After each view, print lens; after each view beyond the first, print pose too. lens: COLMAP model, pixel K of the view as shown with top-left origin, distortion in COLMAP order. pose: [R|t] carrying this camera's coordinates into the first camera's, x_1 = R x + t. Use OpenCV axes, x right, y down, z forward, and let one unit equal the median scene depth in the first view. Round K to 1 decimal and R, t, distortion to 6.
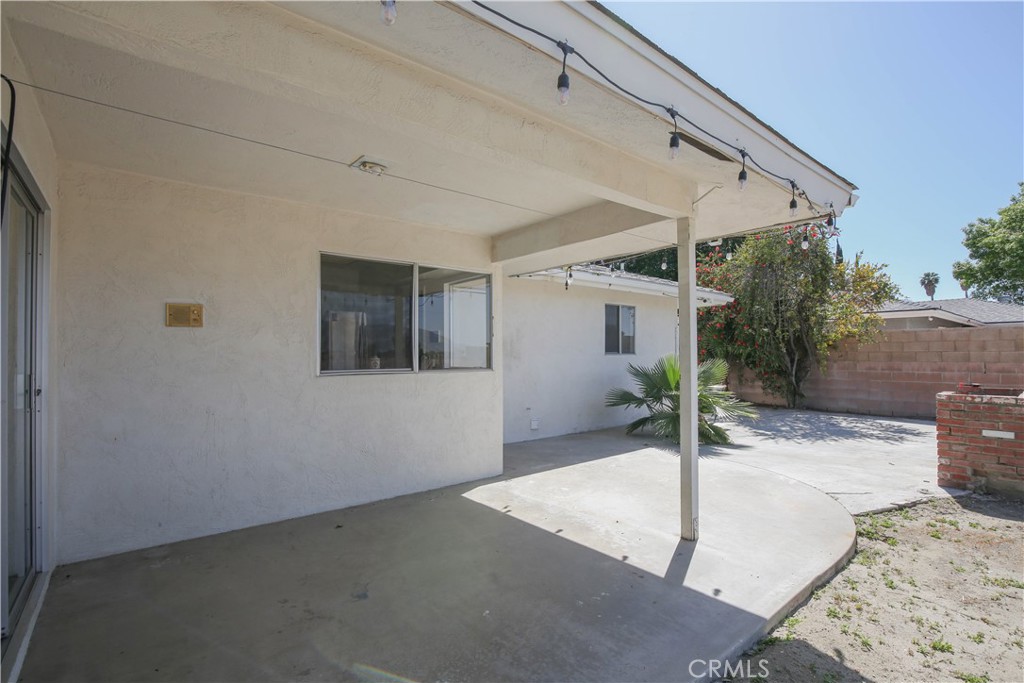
lens RADIAL K [[470.7, 0, 516.0], [0, 470.7, 347.4], [0, 0, 1]] dist [-0.041593, 0.011943]
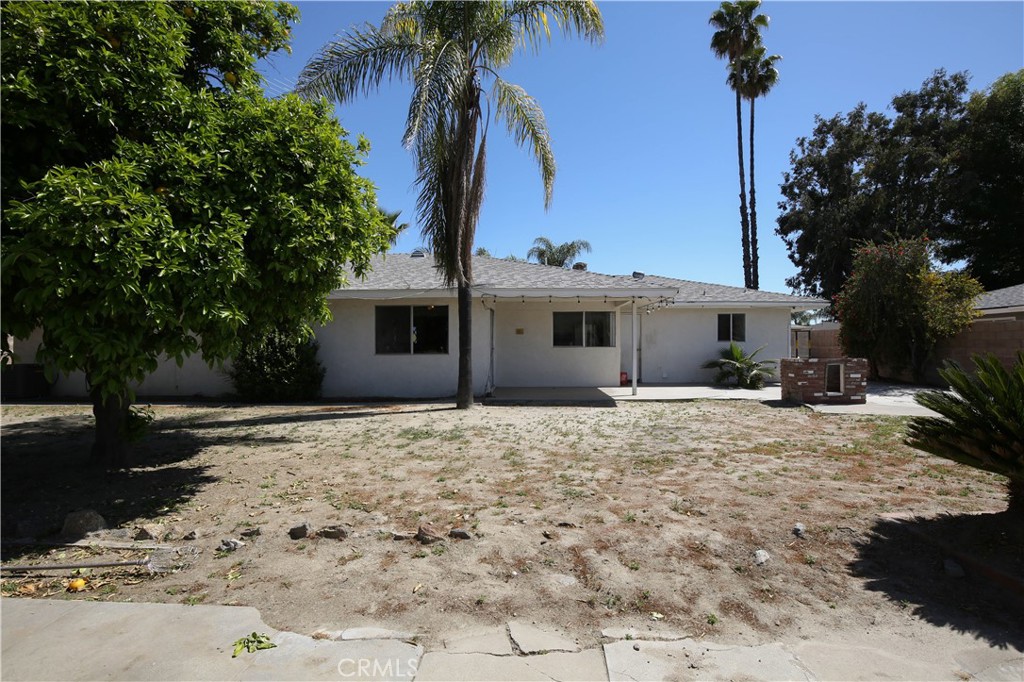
lens RADIAL K [[470.7, 0, 516.0], [0, 470.7, 346.9], [0, 0, 1]] dist [-0.041593, 0.011943]
pose [[0.749665, 0.008053, -0.661769, 1.025517], [0.009170, 0.999704, 0.022554, -0.014675], [0.661754, -0.022976, 0.749369, -1.092820]]
